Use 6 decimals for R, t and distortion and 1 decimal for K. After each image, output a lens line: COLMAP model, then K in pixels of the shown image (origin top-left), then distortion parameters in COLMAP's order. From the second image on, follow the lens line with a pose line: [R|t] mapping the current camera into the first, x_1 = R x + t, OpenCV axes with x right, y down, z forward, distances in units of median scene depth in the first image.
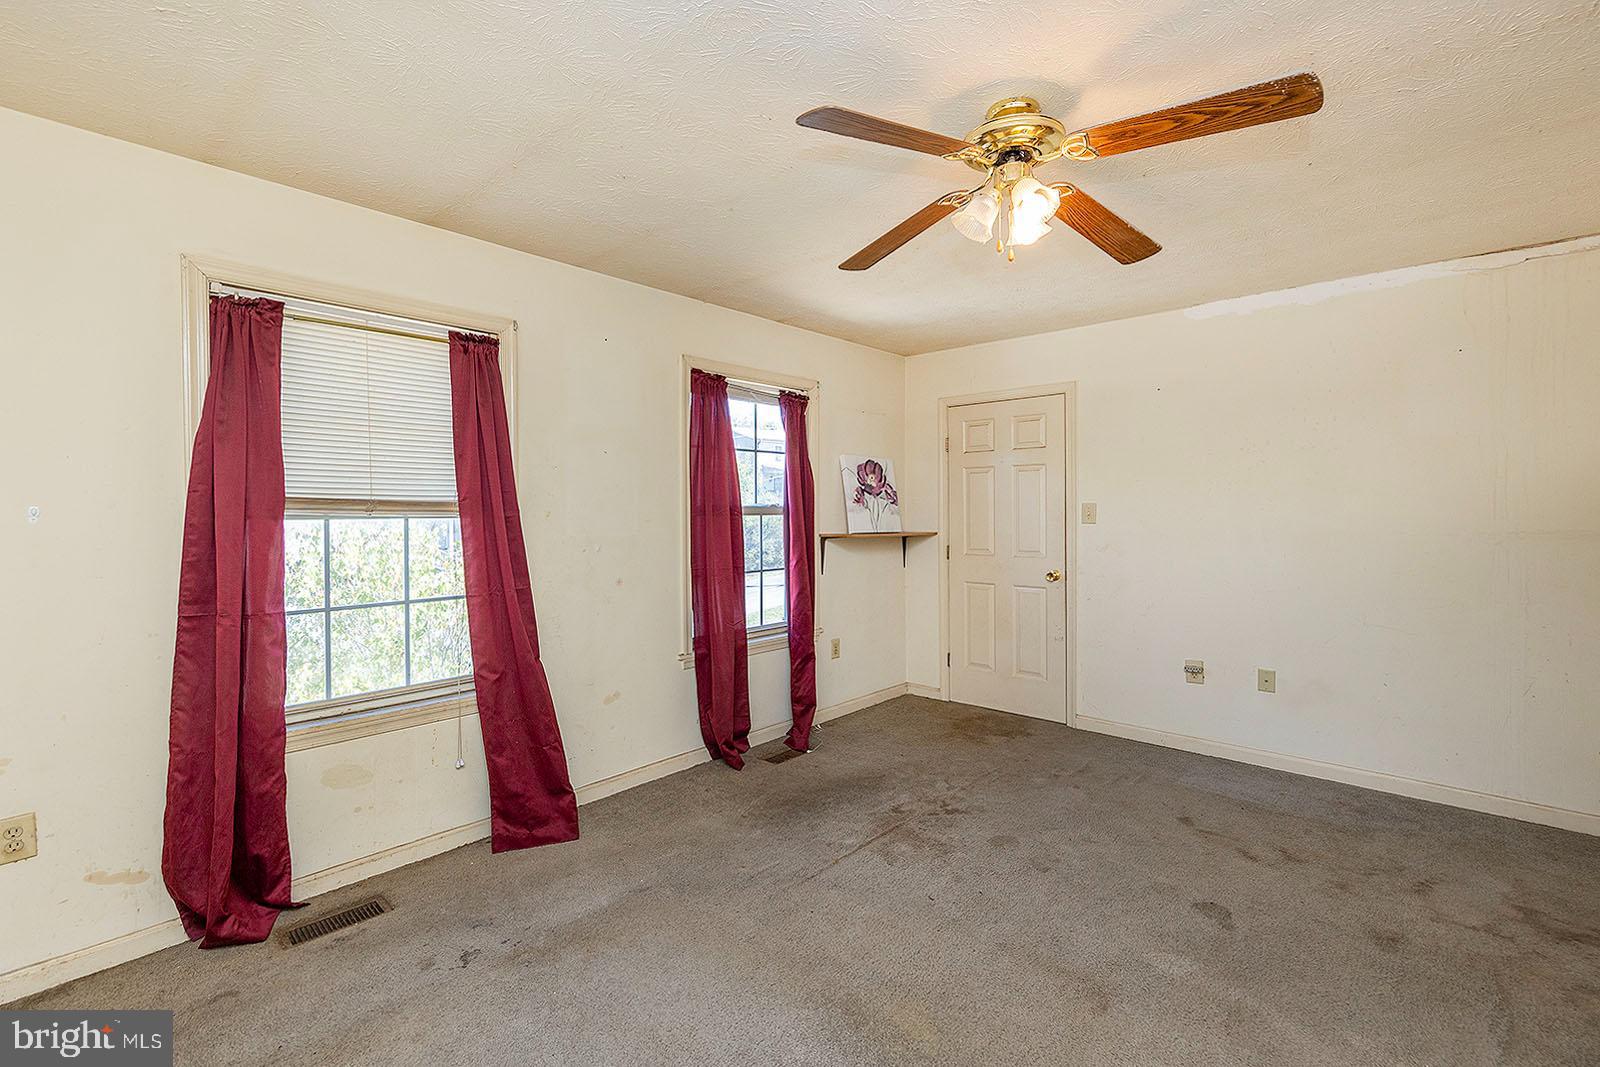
lens RADIAL K [[695.5, 0, 804.2], [0, 695.5, 513.6], [0, 0, 1]] dist [-0.000621, -0.000373]
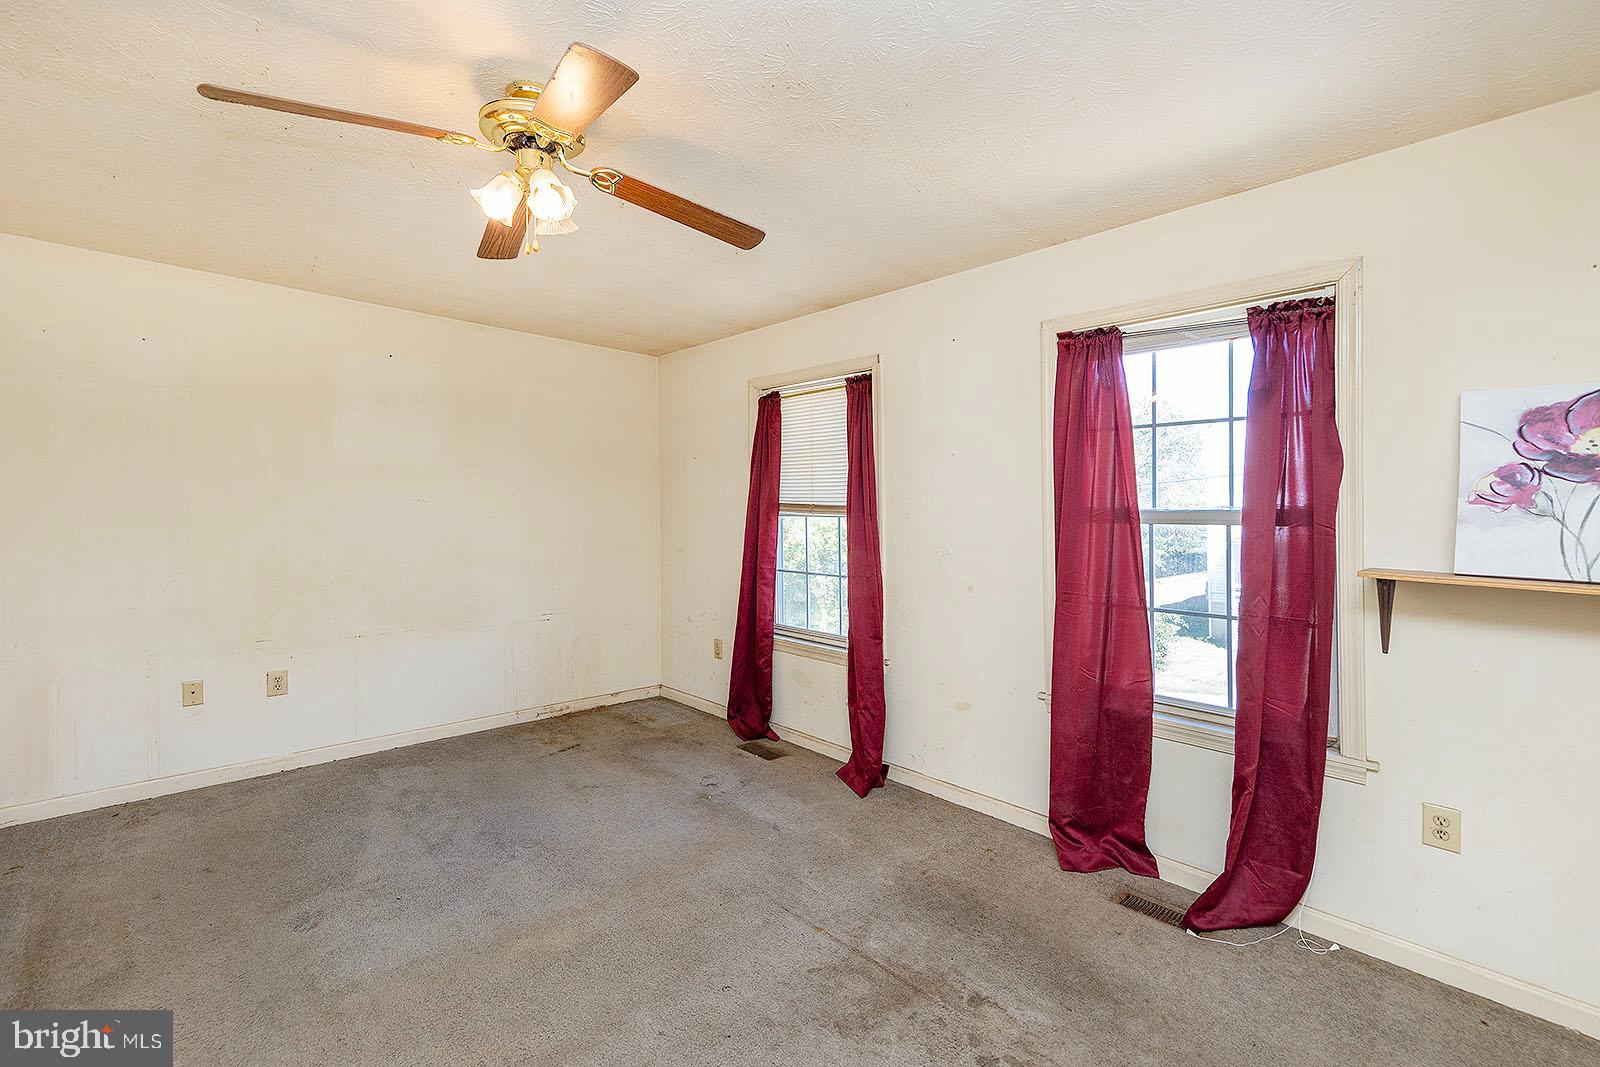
lens RADIAL K [[743.7, 0, 798.3], [0, 743.7, 526.4], [0, 0, 1]] dist [-0.000739, -0.000345]
pose [[-0.097478, 0.024196, -0.994944, 0.852688], [-0.014852, 0.999558, 0.025763, -0.010718], [0.995127, 0.017288, -0.097075, 0.957519]]
